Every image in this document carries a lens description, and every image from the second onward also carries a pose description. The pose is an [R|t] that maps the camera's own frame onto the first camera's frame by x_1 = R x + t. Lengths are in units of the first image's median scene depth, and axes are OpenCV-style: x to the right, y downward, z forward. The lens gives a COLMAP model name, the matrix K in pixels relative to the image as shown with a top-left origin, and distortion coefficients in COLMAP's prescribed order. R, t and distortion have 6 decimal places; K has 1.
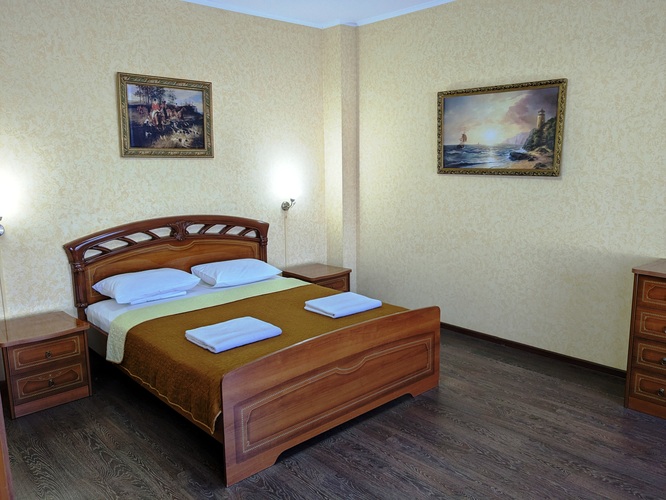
lens RADIAL K [[521.7, 0, 334.0], [0, 521.7, 248.1], [0, 0, 1]] dist [0.024759, -0.073332]
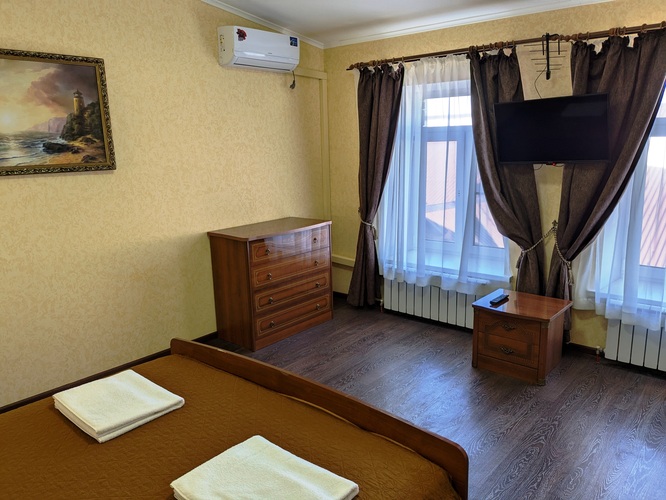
lens RADIAL K [[521.7, 0, 333.2], [0, 521.7, 249.8], [0, 0, 1]] dist [0.024759, -0.073332]
pose [[-0.130363, -0.189238, 0.973239, -0.500825], [0.190420, 0.958563, 0.211890, -0.120191], [-0.973009, 0.212946, -0.088926, 0.723114]]
